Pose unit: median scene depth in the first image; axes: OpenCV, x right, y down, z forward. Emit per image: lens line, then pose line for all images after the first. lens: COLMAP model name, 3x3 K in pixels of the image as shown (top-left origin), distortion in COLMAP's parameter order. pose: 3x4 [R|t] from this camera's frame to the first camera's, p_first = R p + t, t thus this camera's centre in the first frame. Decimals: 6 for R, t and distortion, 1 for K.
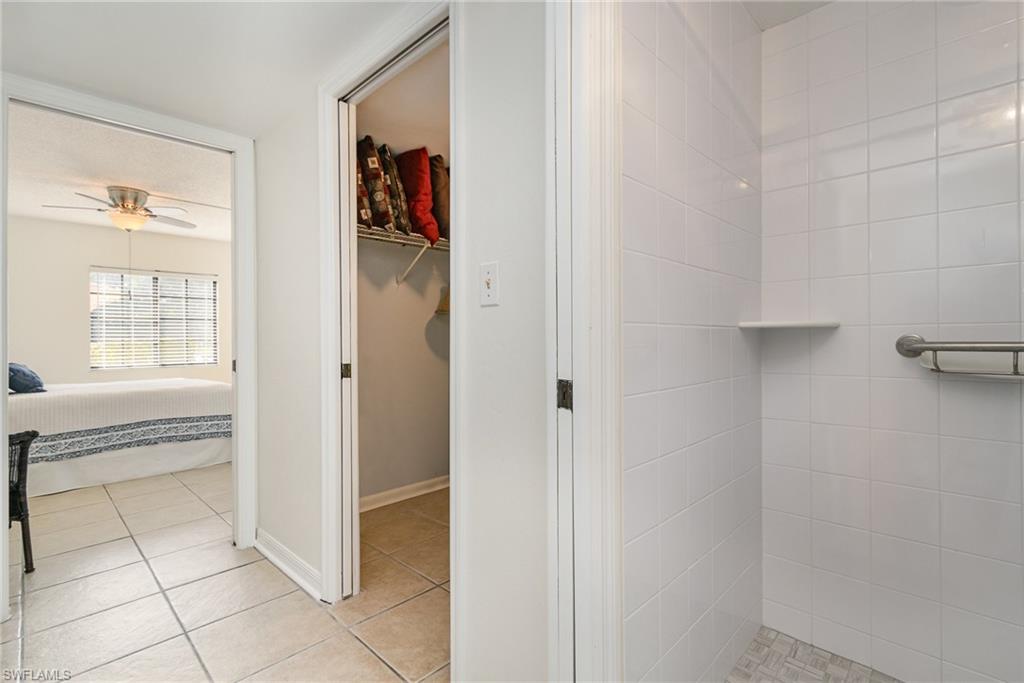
lens RADIAL K [[465.4, 0, 515.8], [0, 465.4, 339.5], [0, 0, 1]] dist [-0.001395, -0.000097]
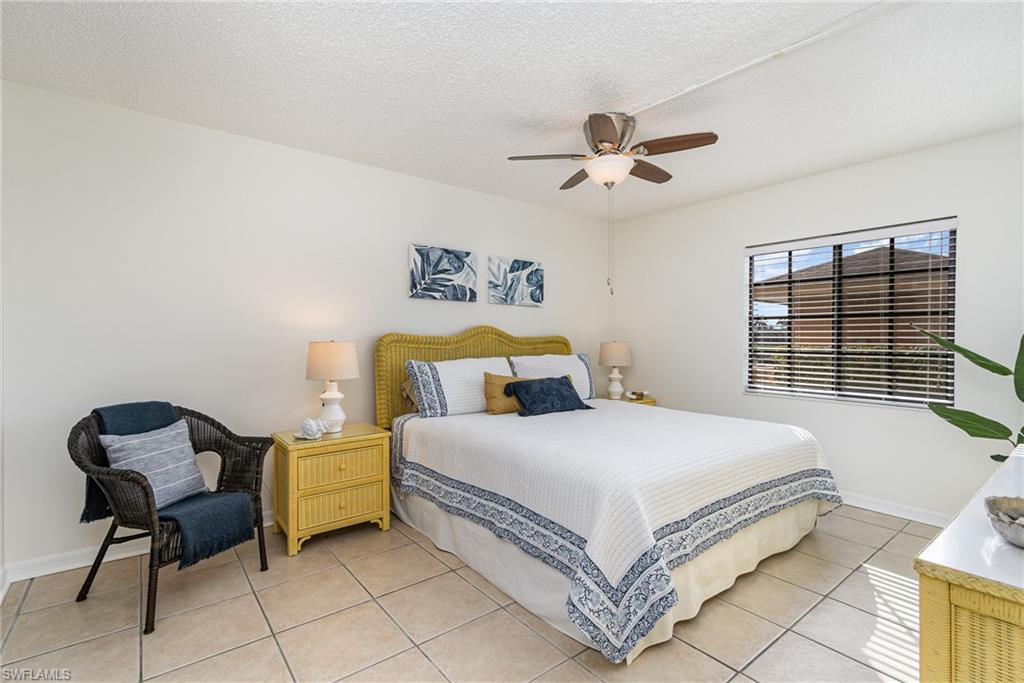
lens RADIAL K [[465.4, 0, 515.8], [0, 465.4, 339.5], [0, 0, 1]] dist [-0.001395, -0.000097]
pose [[-0.142379, 0.007037, -0.989787, -0.203232], [-0.003942, 0.999963, 0.007676, -0.027799], [0.989804, 0.004994, -0.142346, 1.095665]]
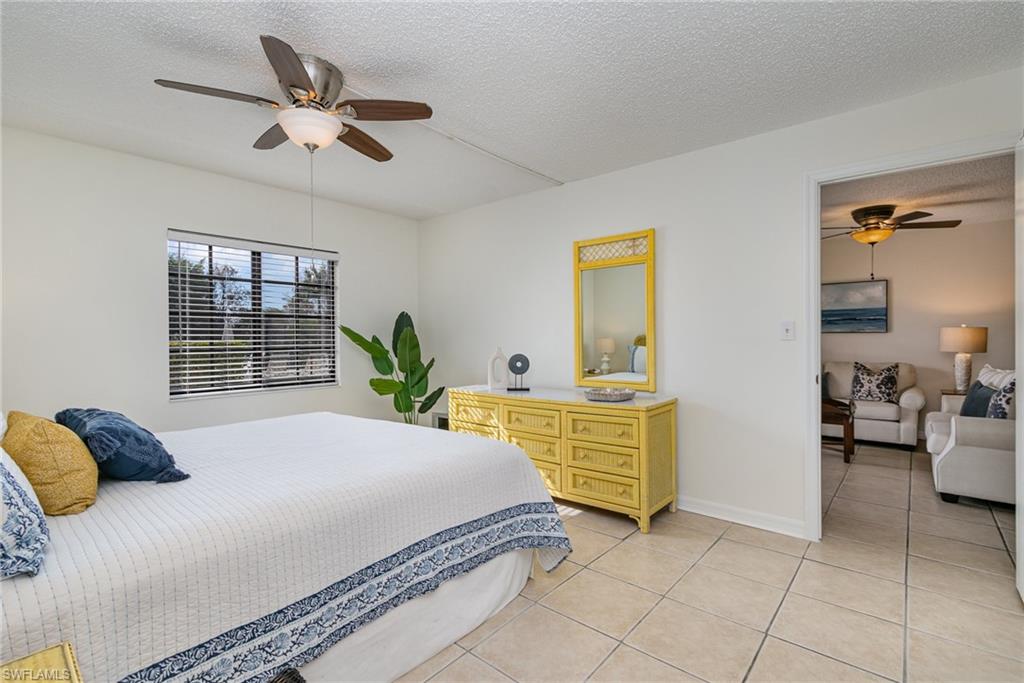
lens RADIAL K [[465.4, 0, 515.8], [0, 465.4, 339.5], [0, 0, 1]] dist [-0.001395, -0.000097]
pose [[0.998927, 0.001367, 0.046291, -0.714234], [-0.001611, 0.999985, 0.005238, -0.024568], [-0.046283, -0.005307, 0.998914, 0.534555]]
